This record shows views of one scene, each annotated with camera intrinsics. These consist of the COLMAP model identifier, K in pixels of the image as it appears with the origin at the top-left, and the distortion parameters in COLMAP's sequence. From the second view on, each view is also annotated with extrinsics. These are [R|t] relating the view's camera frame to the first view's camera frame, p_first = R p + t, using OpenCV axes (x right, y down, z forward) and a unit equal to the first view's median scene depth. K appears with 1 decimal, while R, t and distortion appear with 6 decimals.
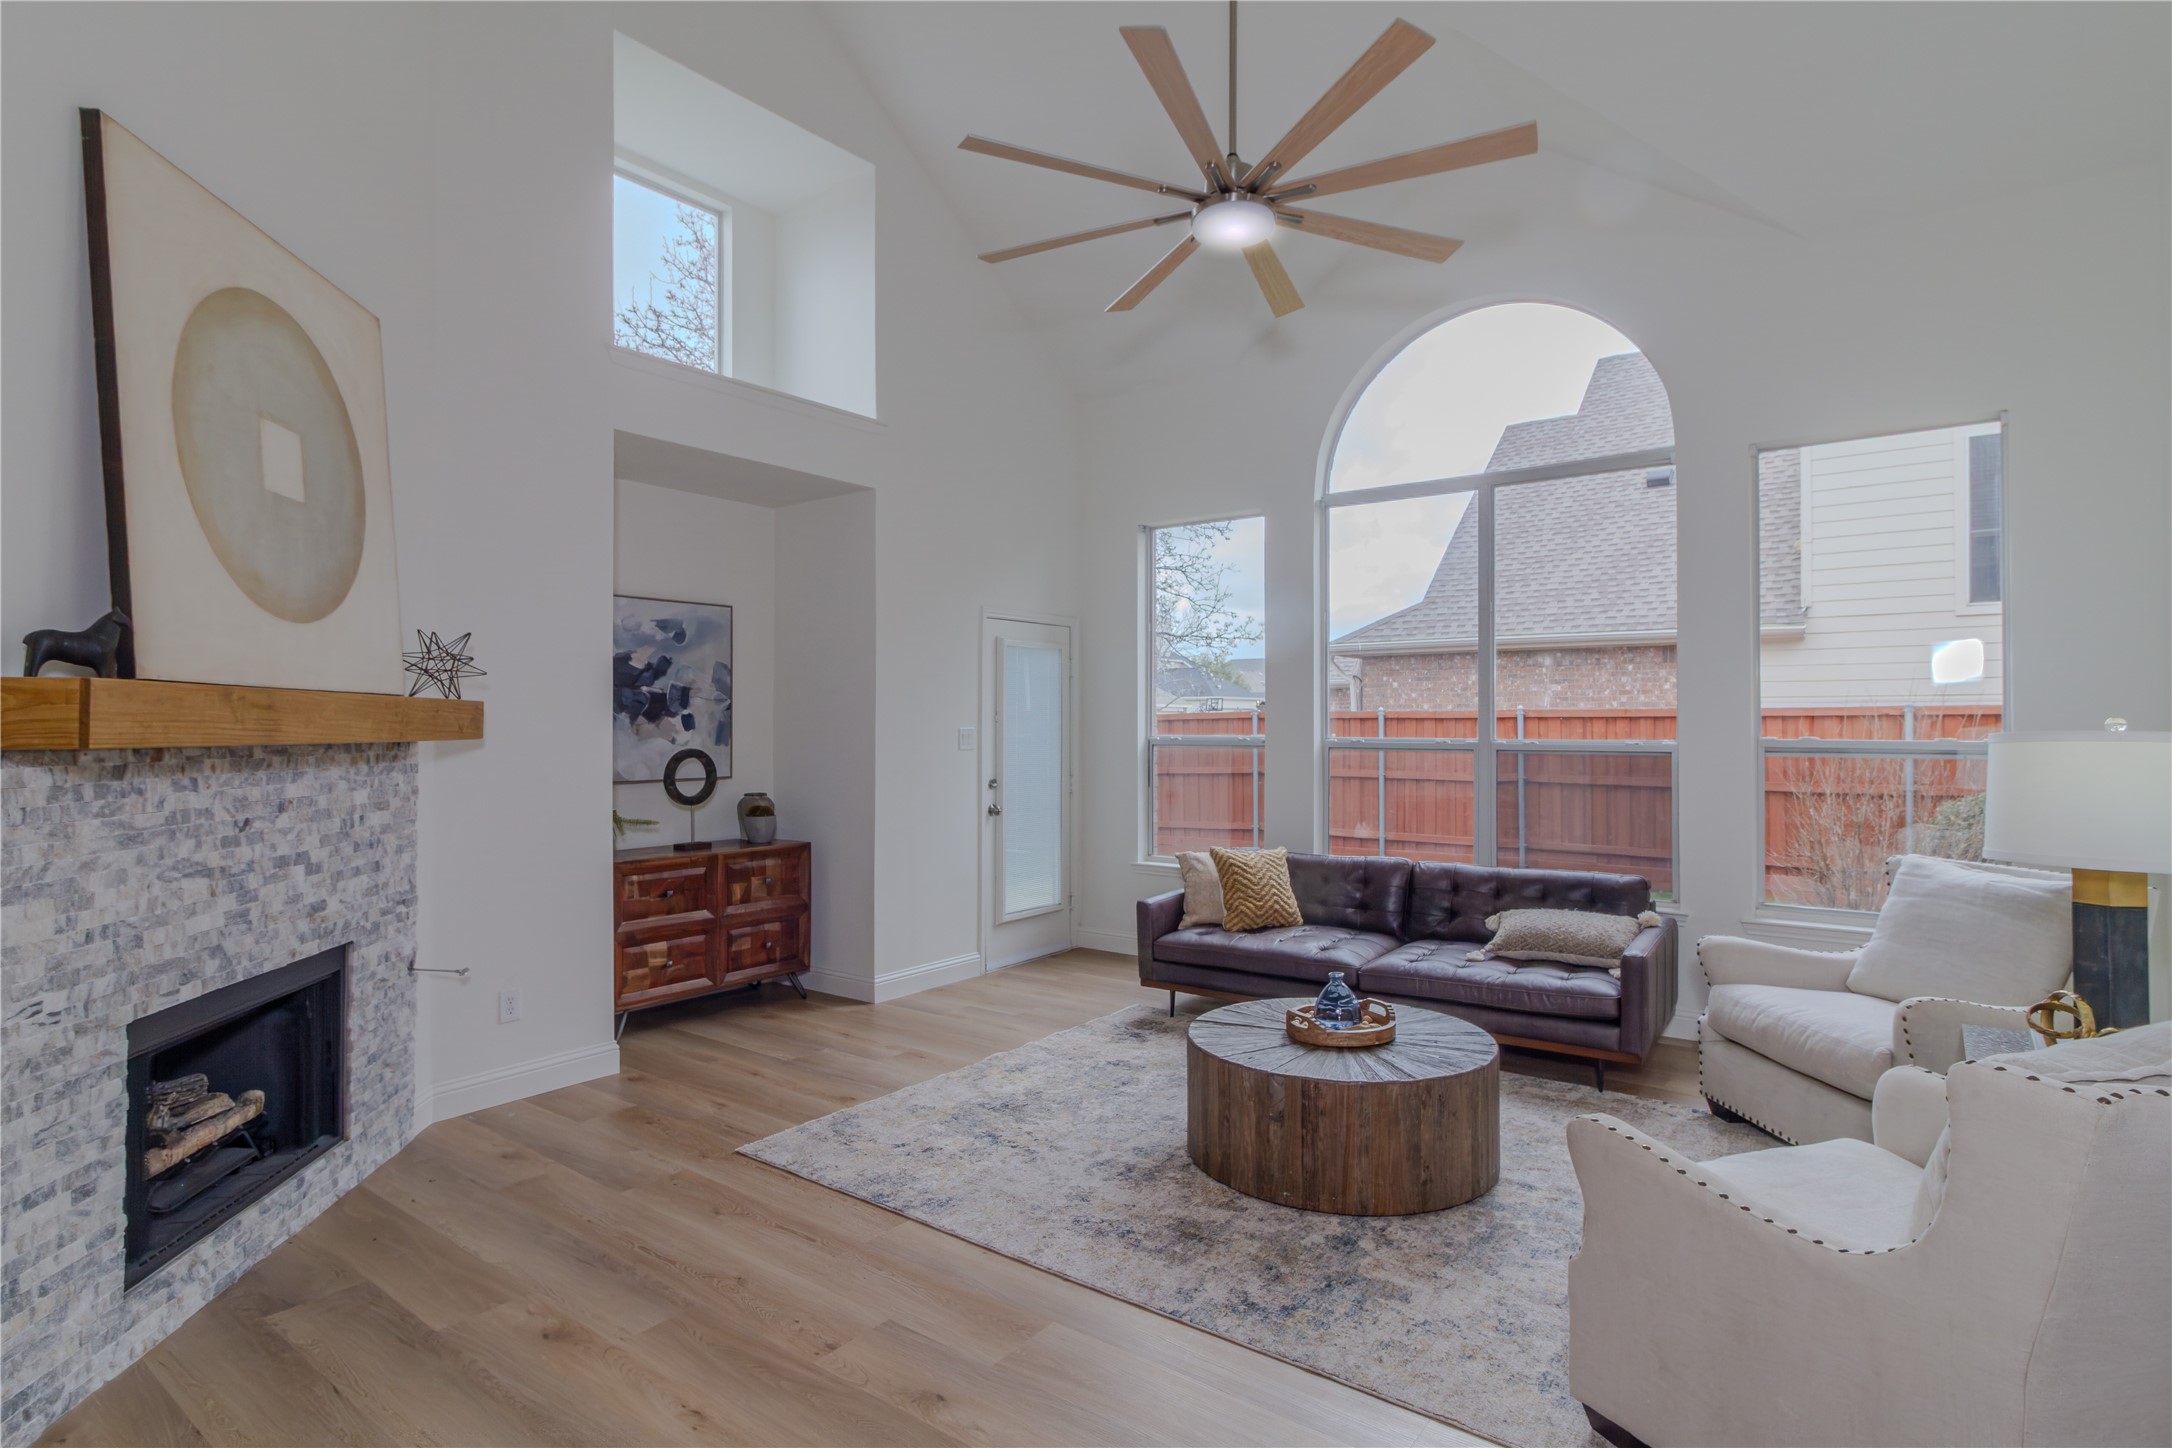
lens RADIAL K [[1102.6, 0, 1103.8], [0, 1102.6, 715.7], [0, 0, 1]] dist [-0.000024, -0.000276]
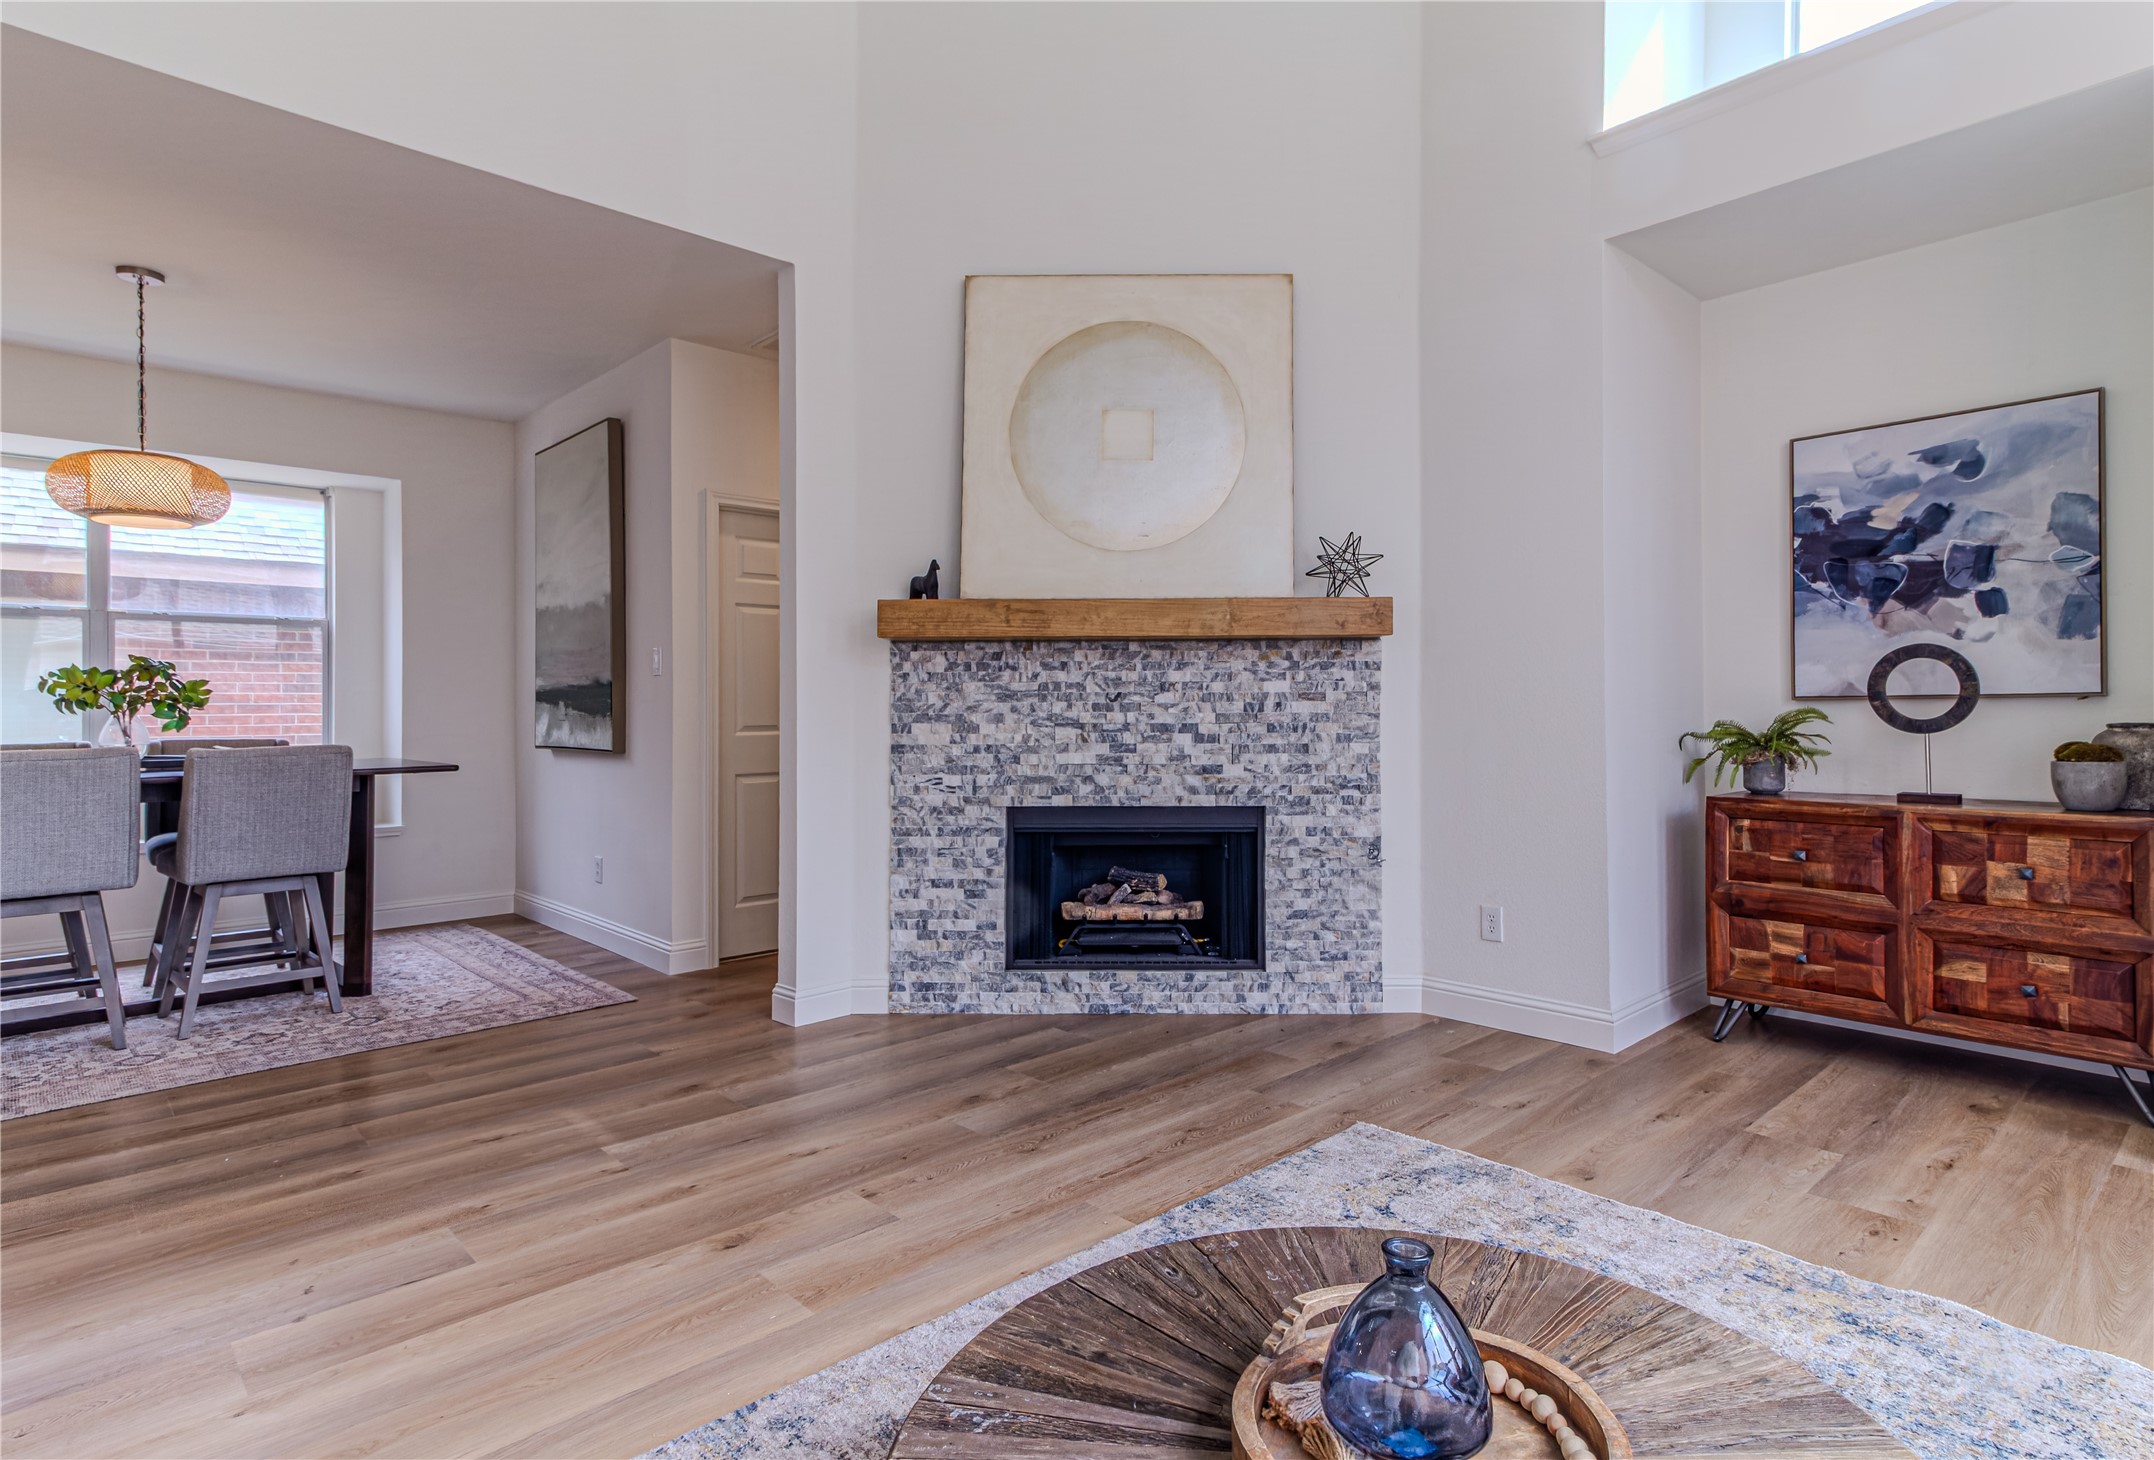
lens RADIAL K [[1137.1, 0, 1131.2], [0, 1137.1, 701.2], [0, 0, 1]] dist [0.022903, 0.000706]
pose [[-0.167353, -0.007435, -0.985869, 0.483827], [0.014558, 0.999844, -0.010012, 0.086763], [0.985790, -0.016027, -0.167218, 0.917829]]
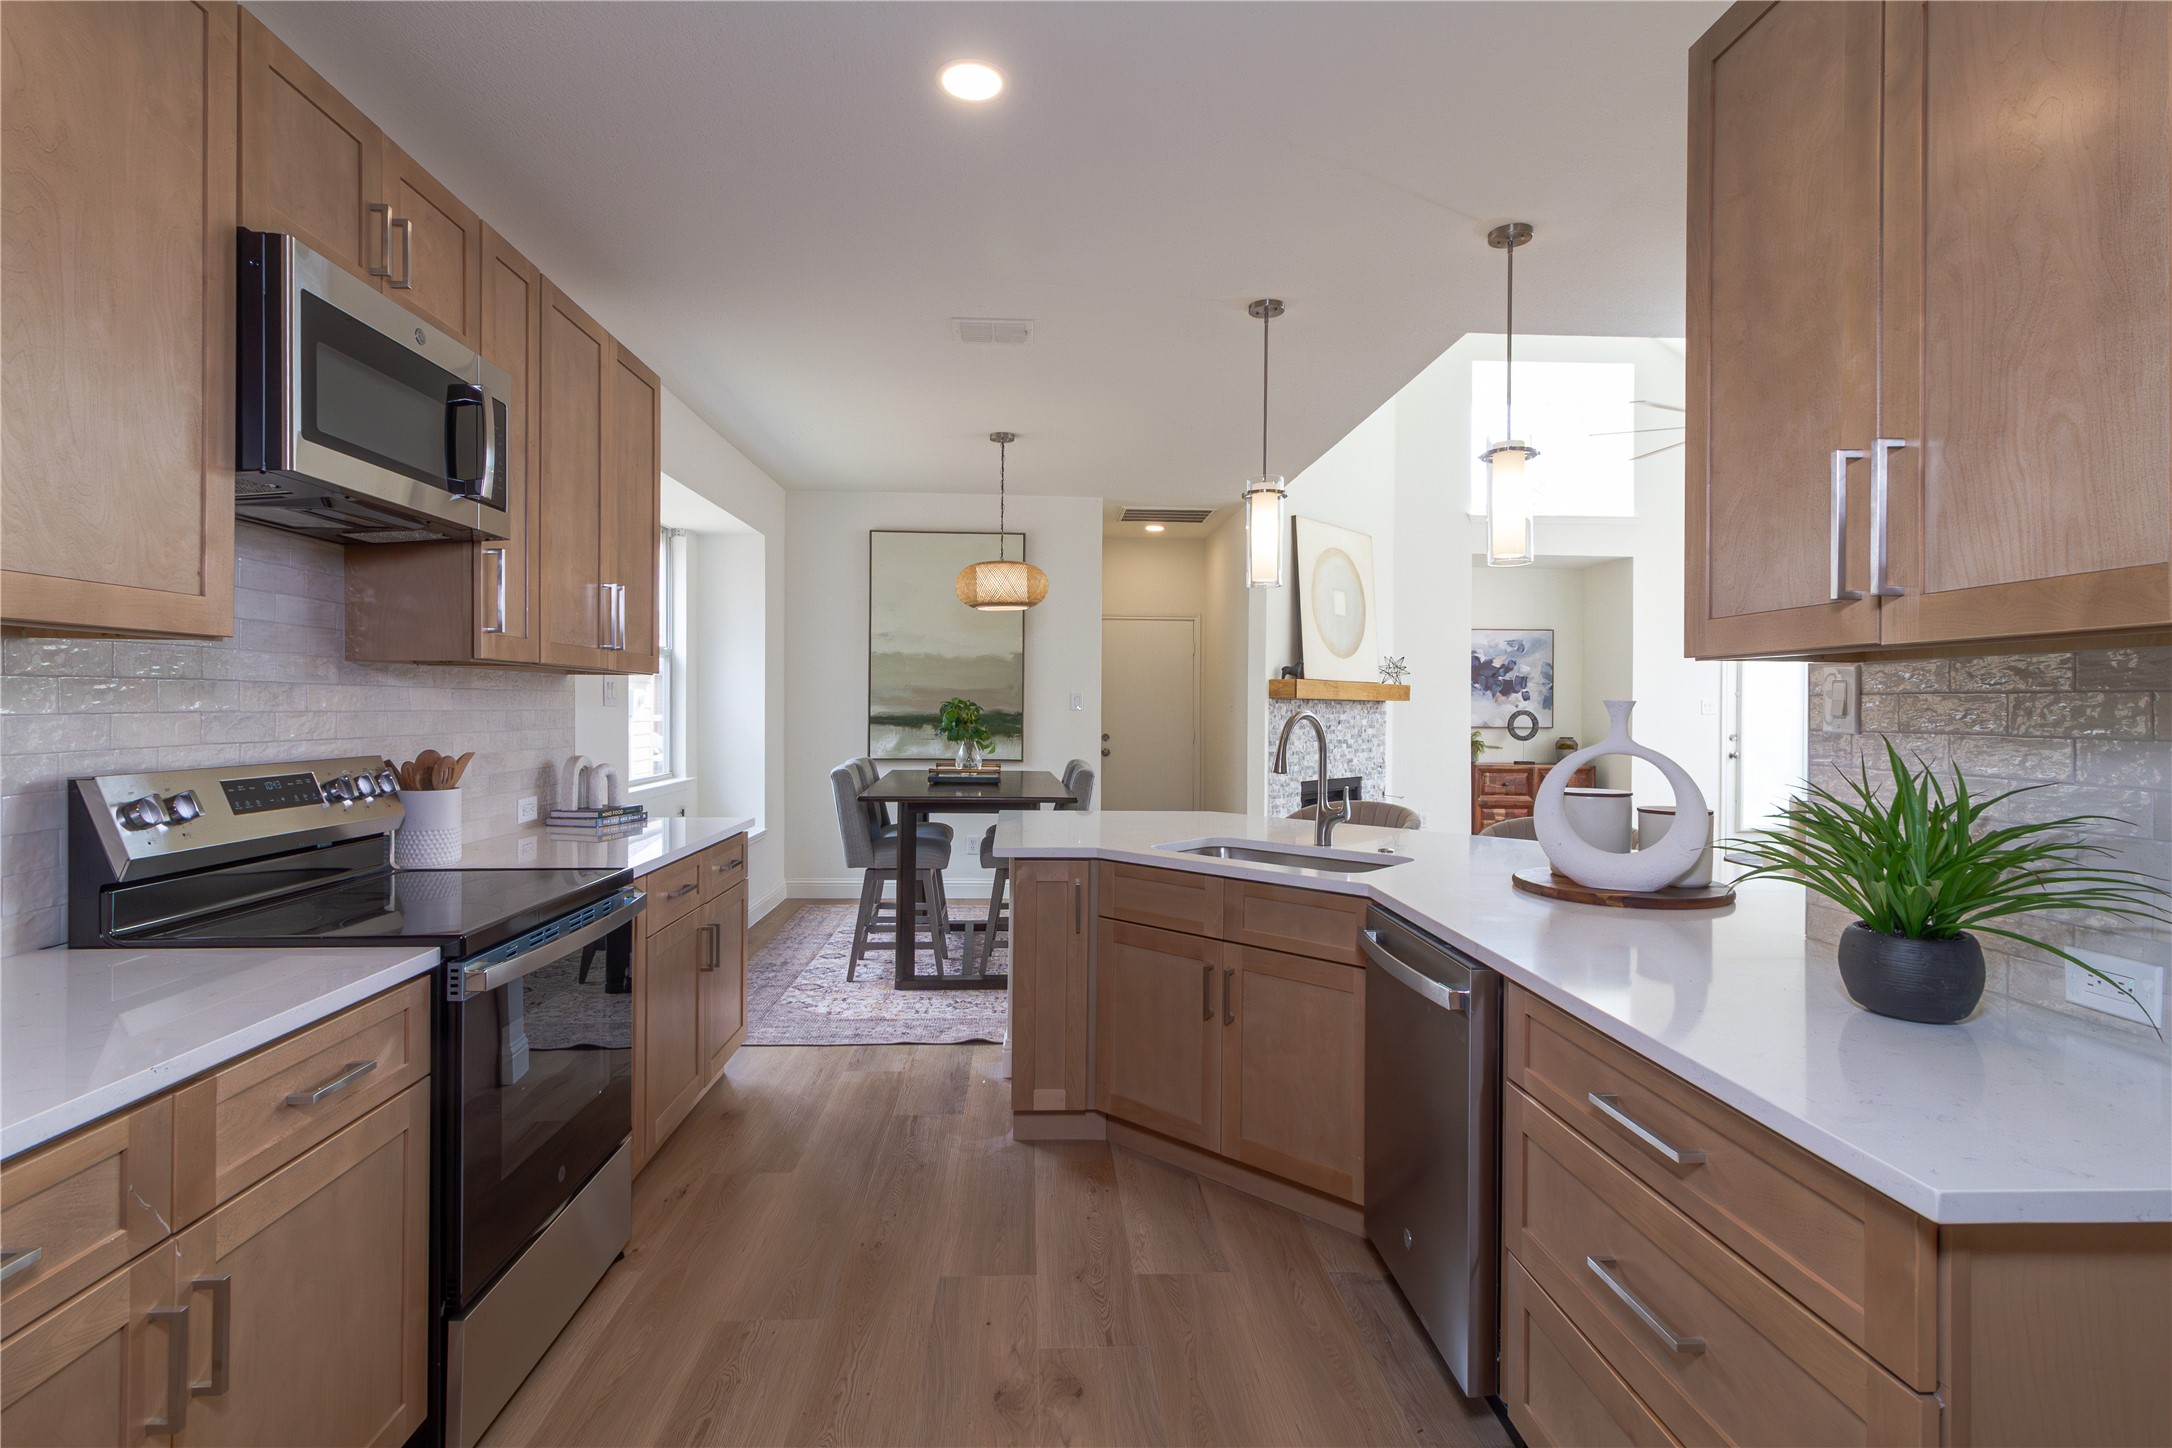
lens RADIAL K [[1081.3, 0, 1101.1], [0, 1081.3, 697.4], [0, 0, 1]] dist [0.027659, 0.001110]
pose [[0.650025, -0.001858, -0.759910, 0.759006], [-0.001023, 0.999994, -0.003320, 0.021249], [0.759912, 0.002936, 0.650019, -0.996892]]
